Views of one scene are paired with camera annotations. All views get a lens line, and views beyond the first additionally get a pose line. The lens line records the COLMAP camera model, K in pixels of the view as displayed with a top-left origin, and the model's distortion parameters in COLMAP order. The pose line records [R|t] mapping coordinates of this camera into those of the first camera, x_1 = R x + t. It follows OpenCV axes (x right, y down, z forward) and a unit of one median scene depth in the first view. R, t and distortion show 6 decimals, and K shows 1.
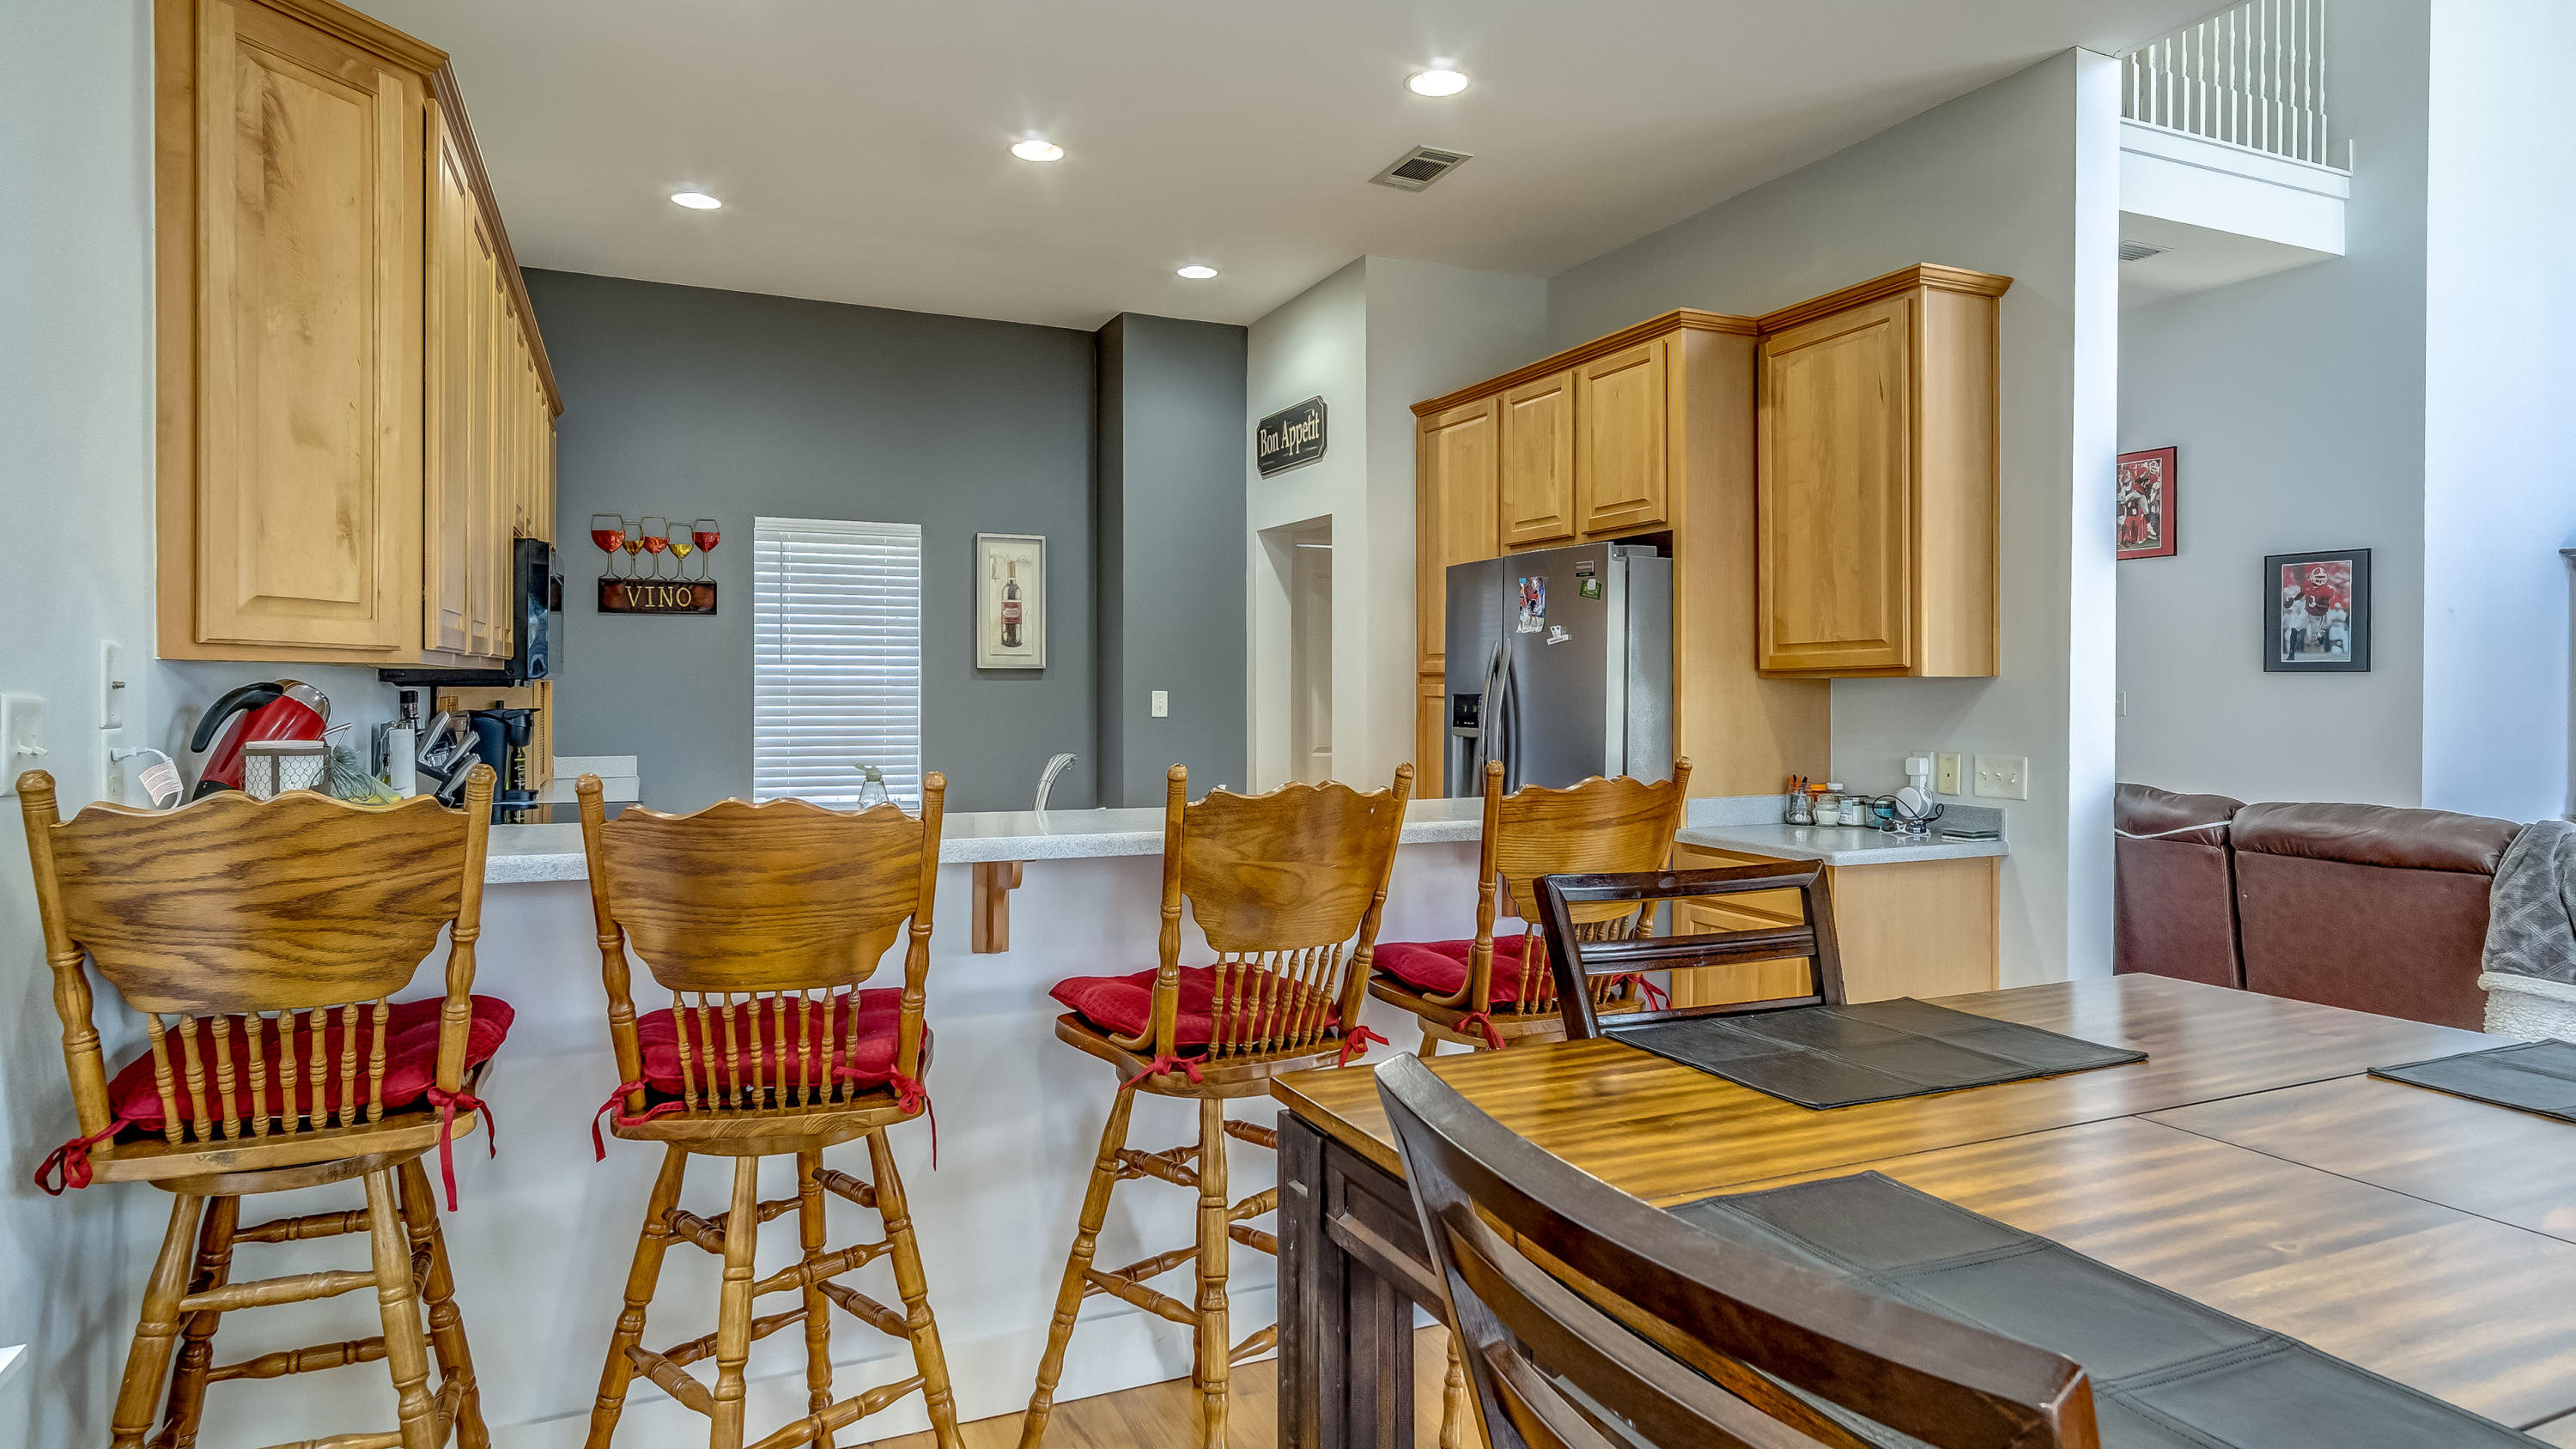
lens RADIAL K [[1387.0, 0, 1299.2], [0, 1387.0, 722.7], [0, 0, 1]] dist [0.003218, 0.001130]
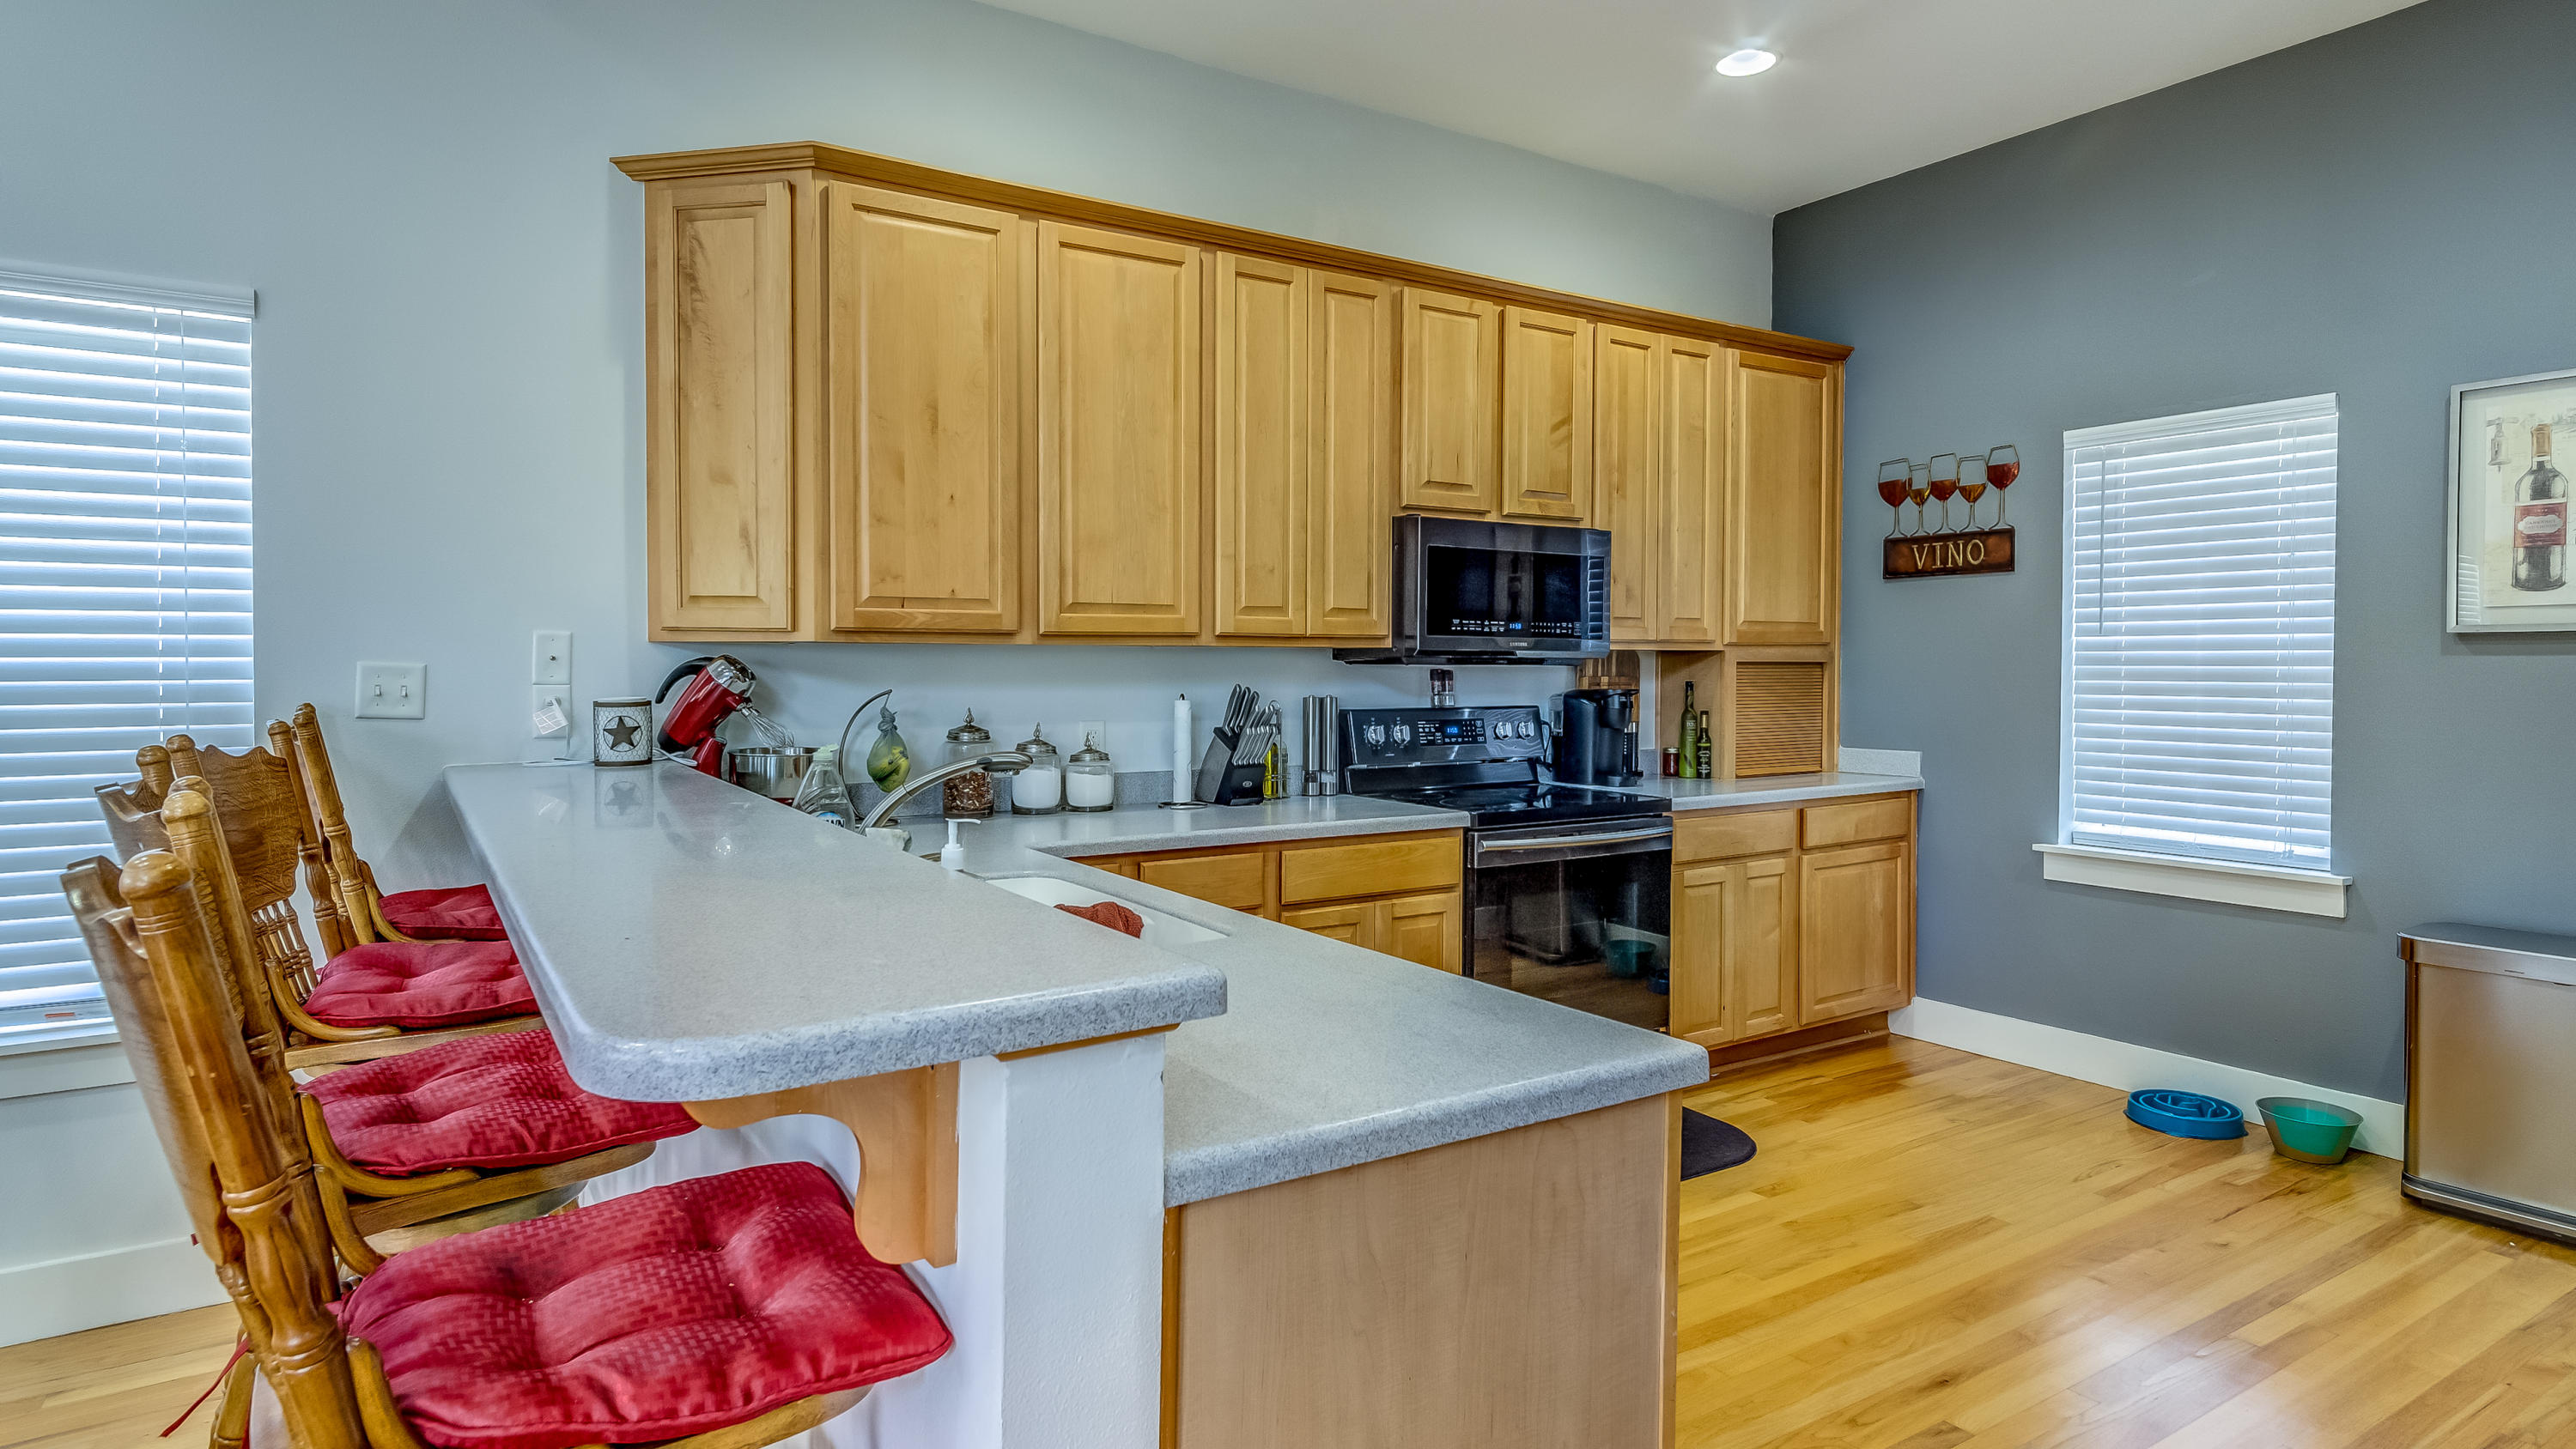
lens RADIAL K [[1387.0, 0, 1267.3], [0, 1387.0, 698.4], [0, 0, 1]] dist [0.003218, 0.001130]
pose [[0.154252, 0.018028, -0.987867, 0.268046], [-0.027379, 0.999528, 0.013966, -0.007991], [0.987652, 0.024893, 0.154673, 0.486901]]
